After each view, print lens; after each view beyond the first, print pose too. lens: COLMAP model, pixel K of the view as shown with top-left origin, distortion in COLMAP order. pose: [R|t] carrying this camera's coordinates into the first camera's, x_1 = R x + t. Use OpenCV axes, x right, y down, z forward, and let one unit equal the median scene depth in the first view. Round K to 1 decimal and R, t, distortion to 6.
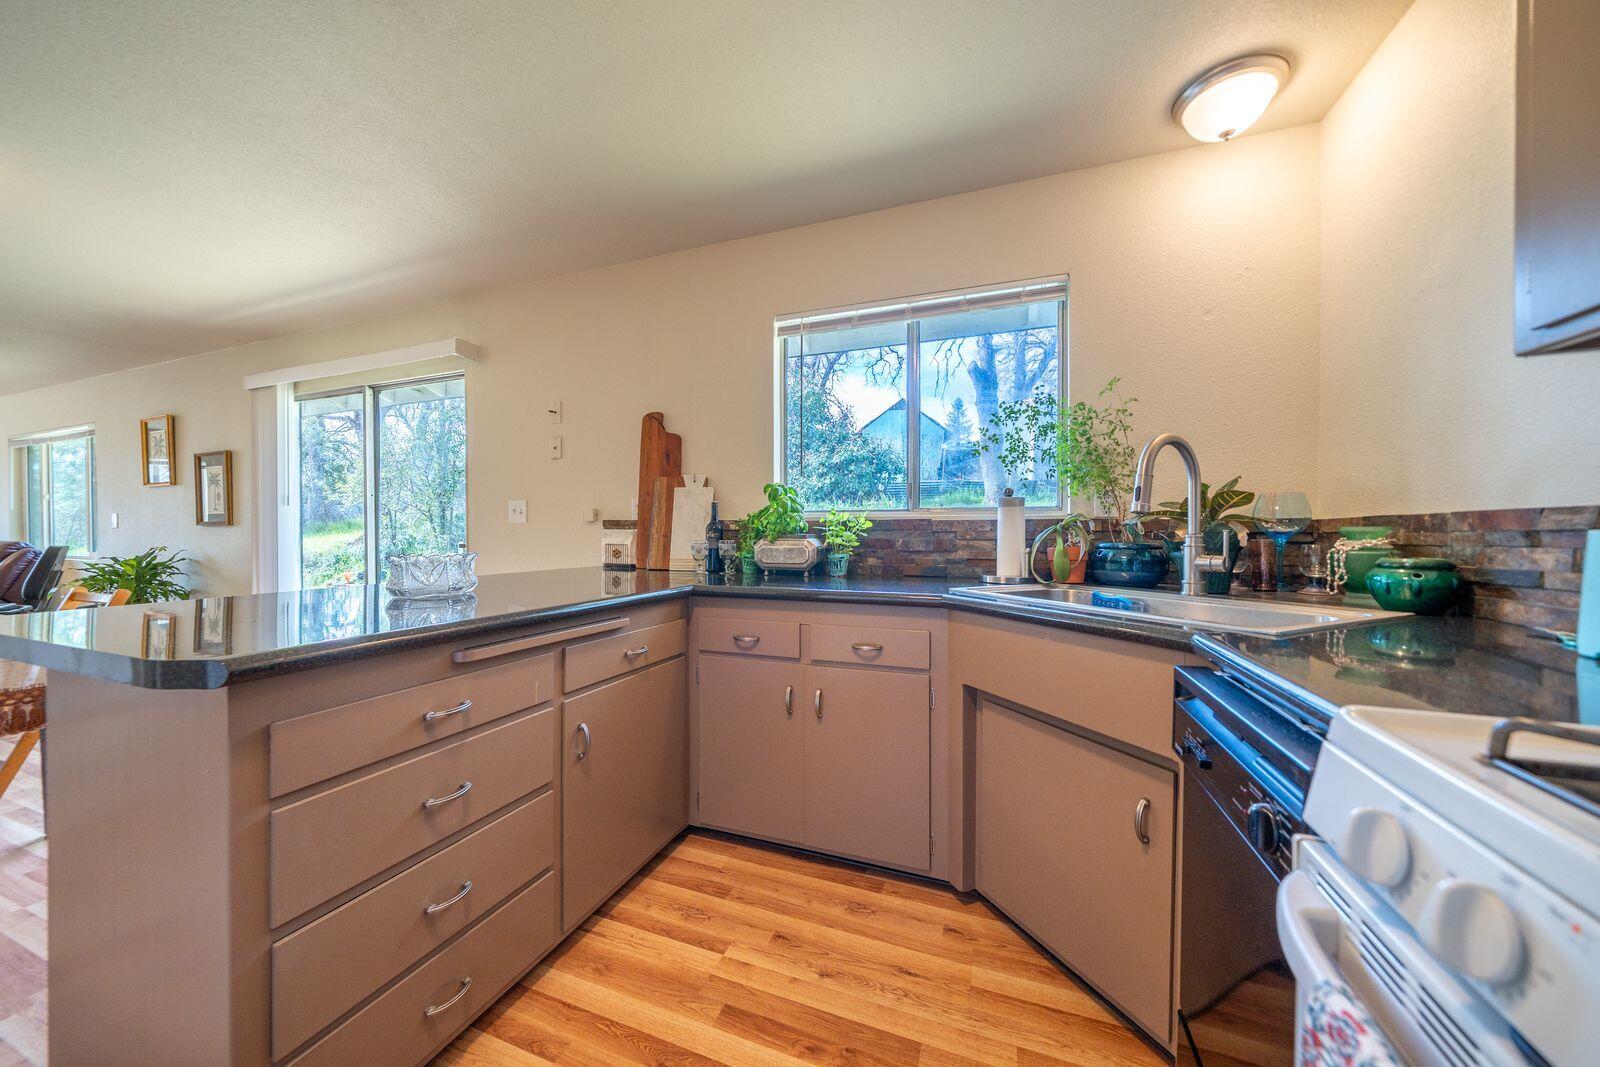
lens RADIAL K [[552.4, 0, 800.0], [0, 552.4, 533.5], [0, 0, 1]] dist [-0.002442, -0.000070]
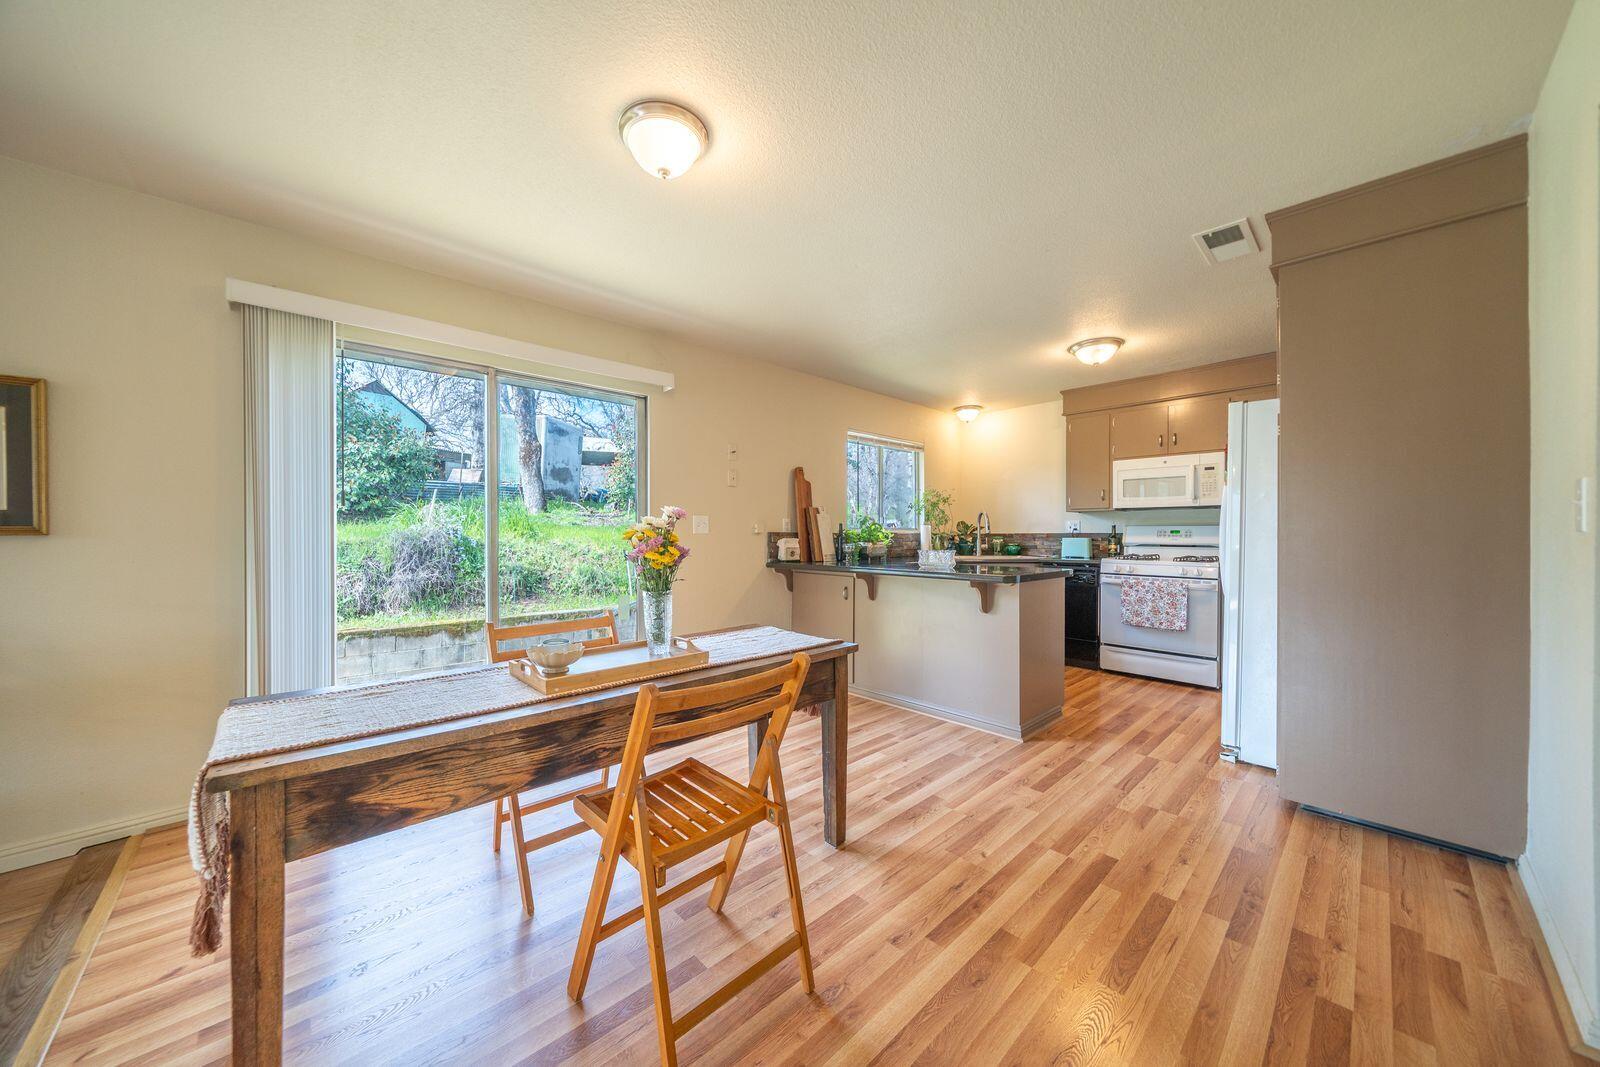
lens RADIAL K [[548.8, 0, 794.1], [0, 548.8, 531.7], [0, 0, 1]] dist [-0.000361, -0.000087]
pose [[0.440339, 0.001749, 0.897830, -2.288401], [0.004957, 0.999978, -0.004379, -0.025416], [-0.897818, 0.006378, 0.440321, 0.393705]]
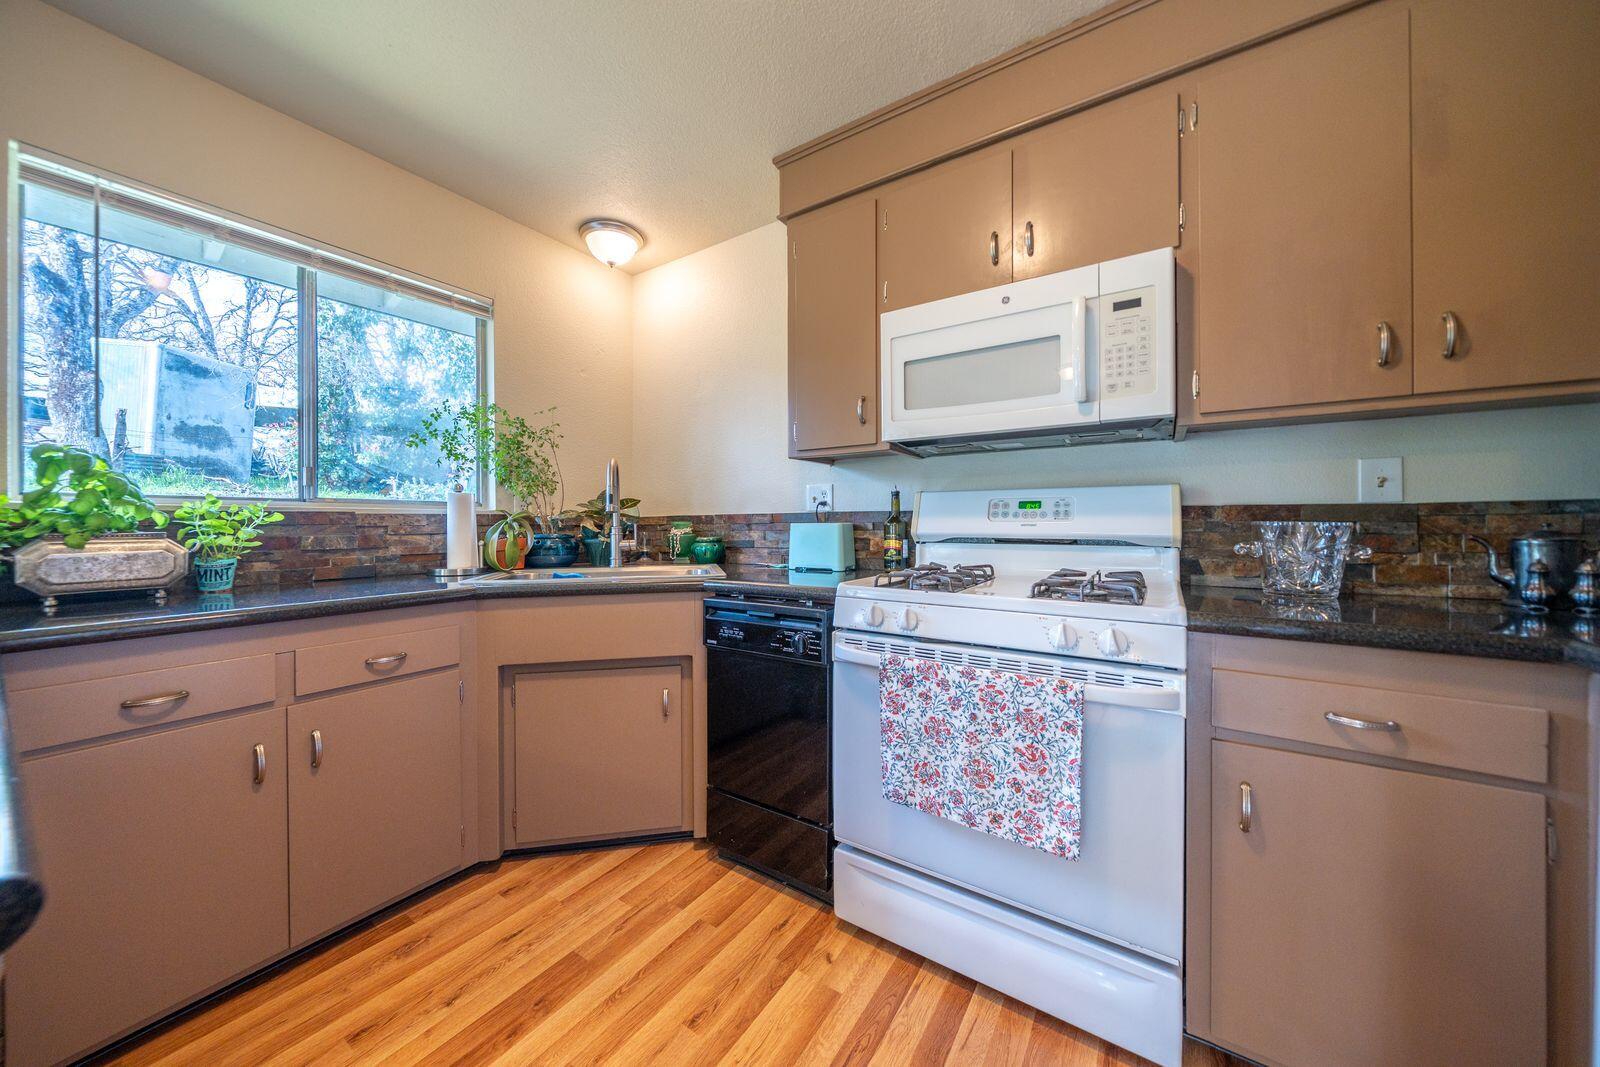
lens RADIAL K [[548.6, 0, 792.4], [0, 548.6, 521.4], [0, 0, 1]] dist [-0.001956, -0.000110]
pose [[0.227057, 0.001587, 0.973880, -0.487892], [0.009835, 0.999944, -0.003923, -0.001498], [-0.973832, 0.010469, 0.227029, 0.147377]]
